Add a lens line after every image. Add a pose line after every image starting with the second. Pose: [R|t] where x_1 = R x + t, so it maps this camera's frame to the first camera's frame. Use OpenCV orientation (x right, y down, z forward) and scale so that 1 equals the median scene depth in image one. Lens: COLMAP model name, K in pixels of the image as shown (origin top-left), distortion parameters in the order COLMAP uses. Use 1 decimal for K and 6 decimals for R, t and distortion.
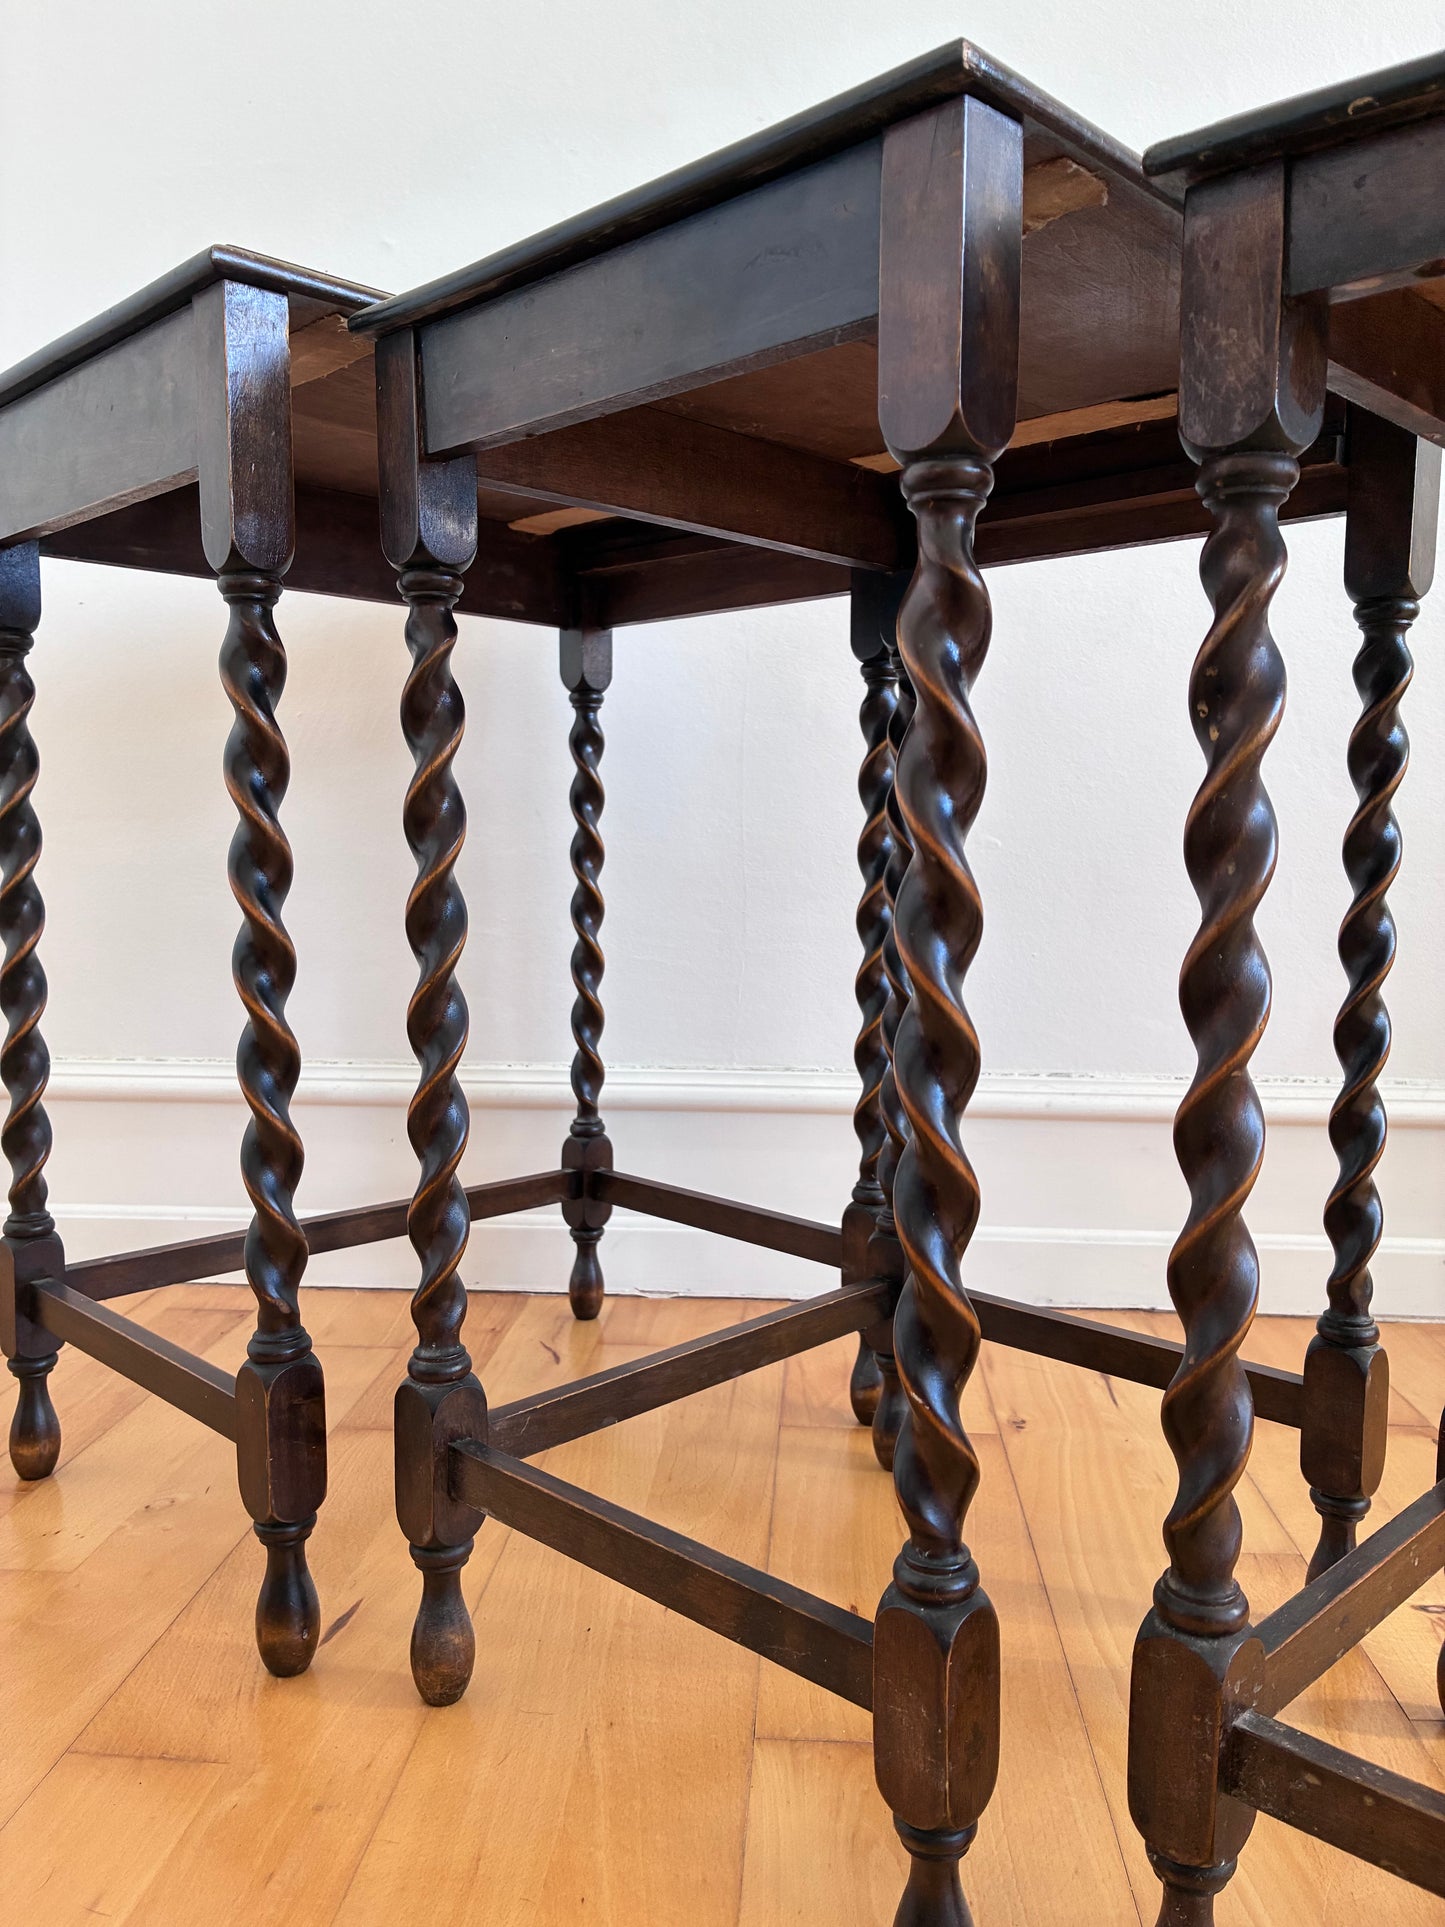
lens RADIAL K [[1481.1, 0, 731.3], [0, 1481.1, 963.8], [0, 0, 1]] dist [0.054969, -0.067654]
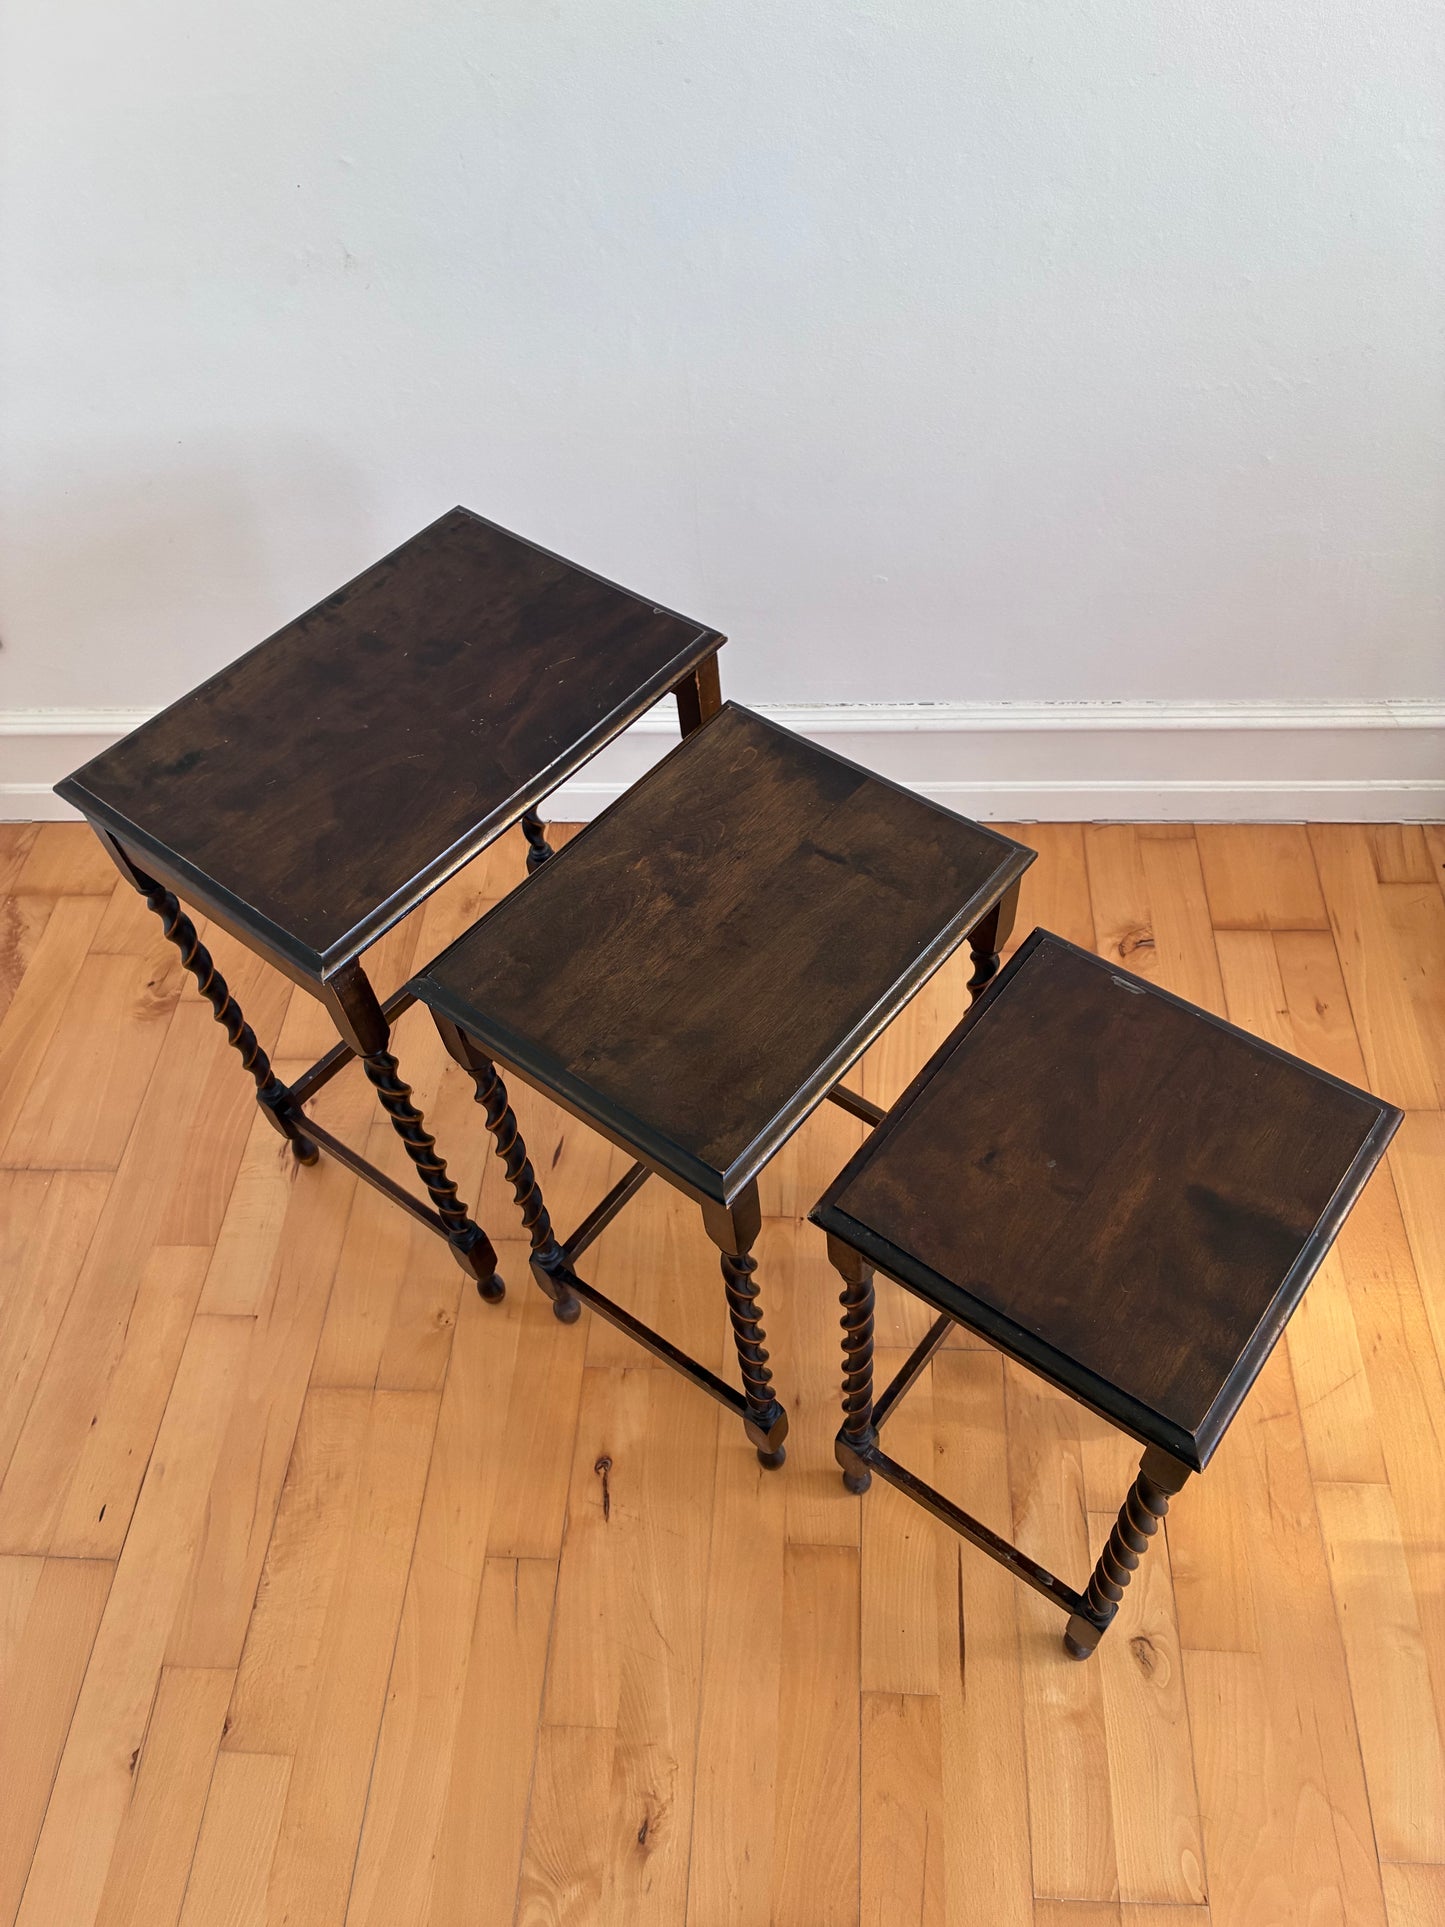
lens RADIAL K [[1481.1, 0, 731.3], [0, 1481.1, 963.8], [0, 0, 1]] dist [0.054969, -0.067654]
pose [[0.997179, -0.051377, -0.054730, 0.118632], [0.075062, 0.674186, 0.734737, -1.122323], [-0.000850, -0.736772, 0.676140, -0.276542]]
